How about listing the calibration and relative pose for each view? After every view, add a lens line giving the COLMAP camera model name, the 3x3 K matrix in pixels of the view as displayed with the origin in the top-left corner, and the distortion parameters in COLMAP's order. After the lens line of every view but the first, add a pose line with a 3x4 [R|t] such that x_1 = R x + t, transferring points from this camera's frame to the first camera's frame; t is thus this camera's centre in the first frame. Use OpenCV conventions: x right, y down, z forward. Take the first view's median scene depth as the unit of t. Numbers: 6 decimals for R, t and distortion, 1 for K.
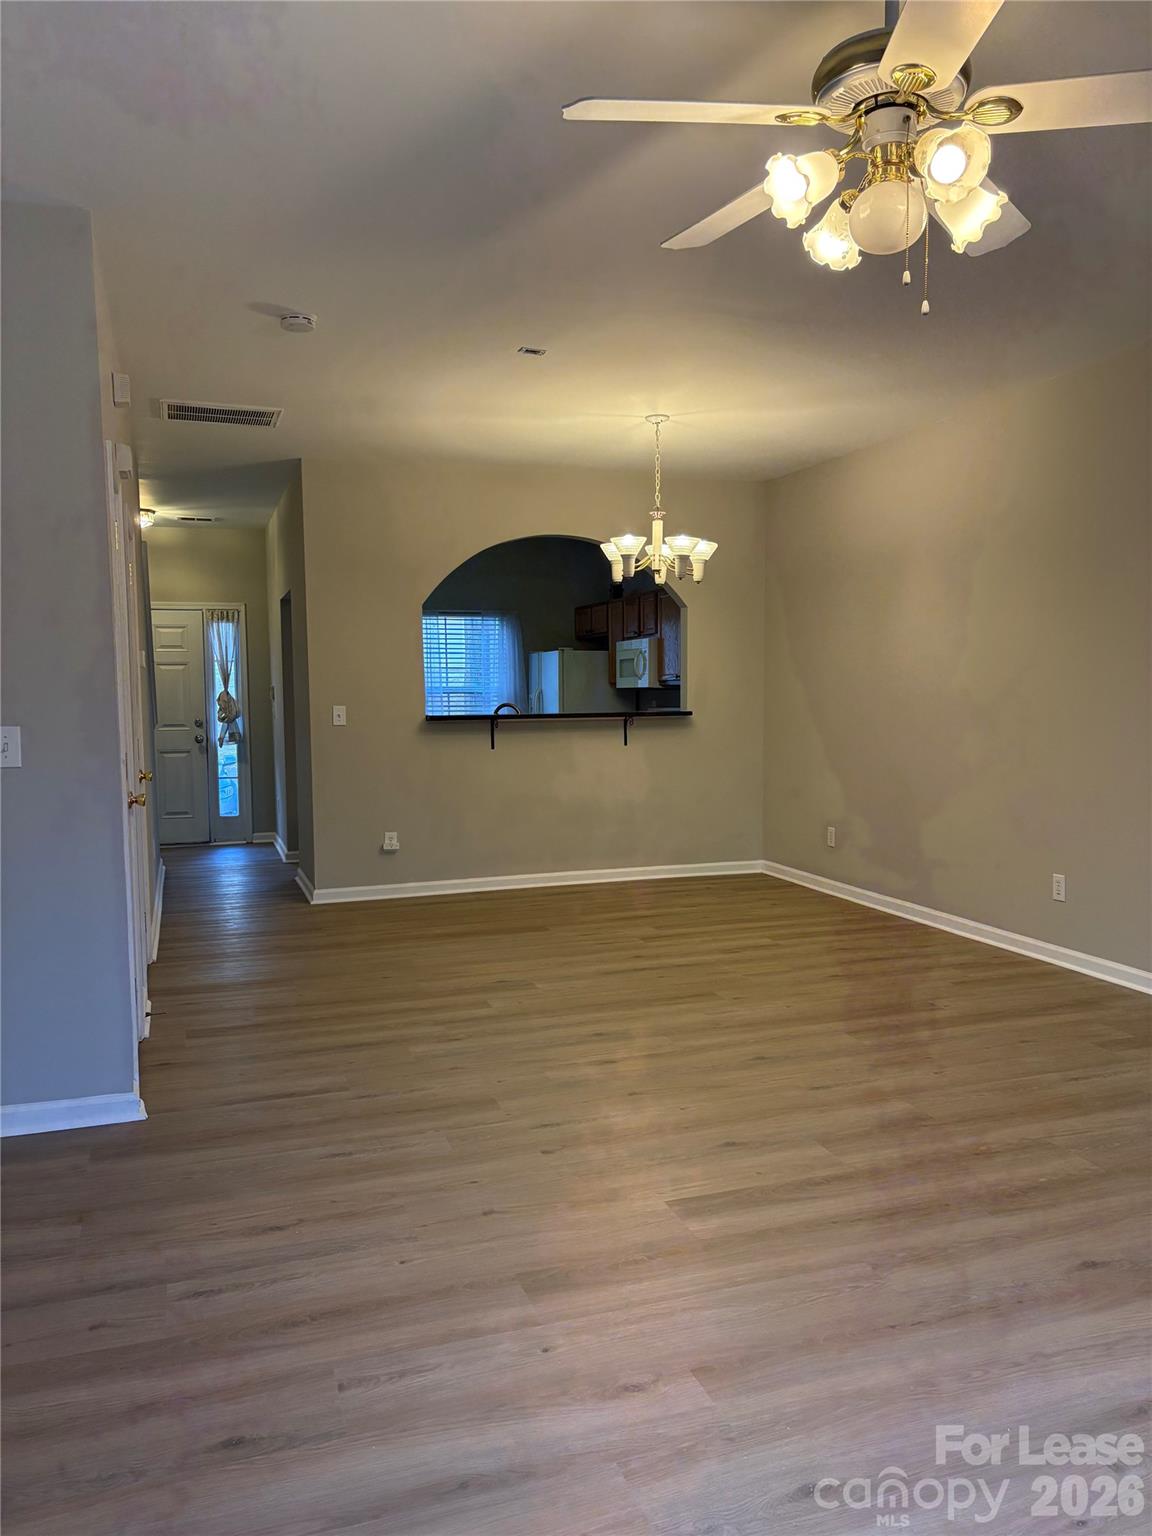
lens RADIAL K [[1162.3, 0, 575.5], [0, 1162.3, 769.3], [0, 0, 1]] dist [0.067095, -0.026132]
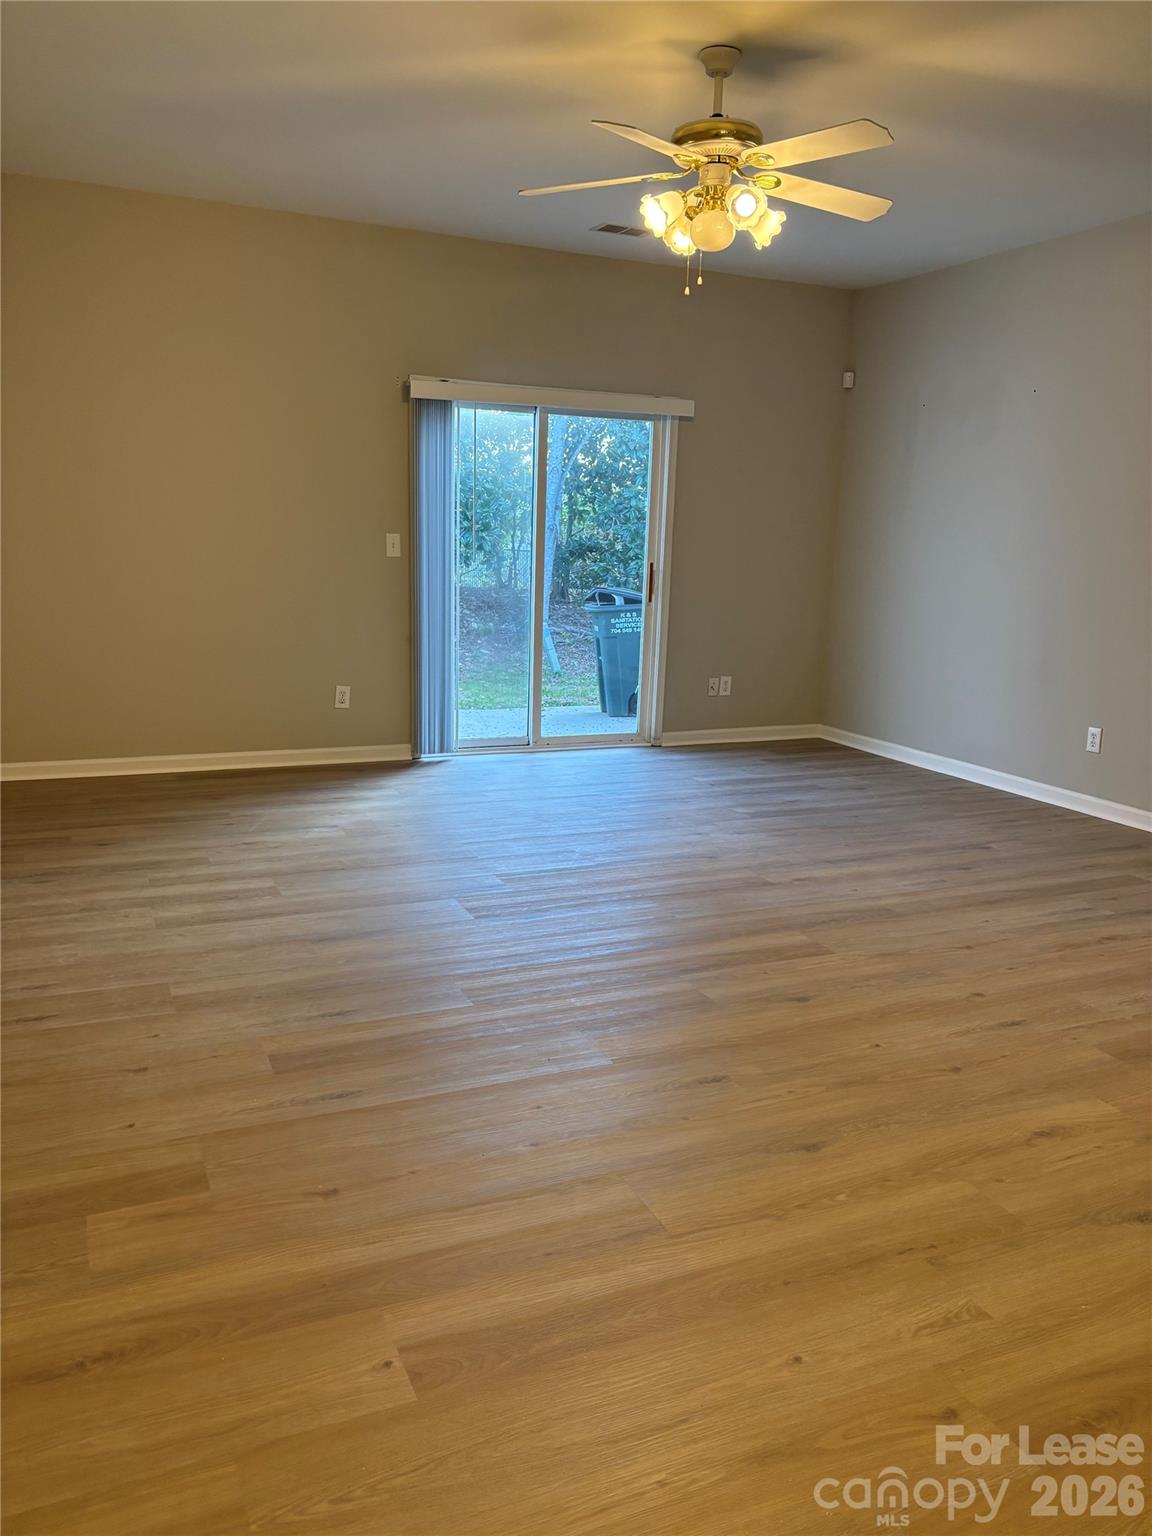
lens RADIAL K [[1162.3, 0, 573.2], [0, 1162.3, 771.4], [0, 0, 1]] dist [0.067095, -0.026132]
pose [[-0.994700, -0.011077, -0.102222, 0.359686], [-0.039158, 0.960071, 0.277003, -0.103038], [0.095073, 0.279537, -0.955416, 1.584278]]
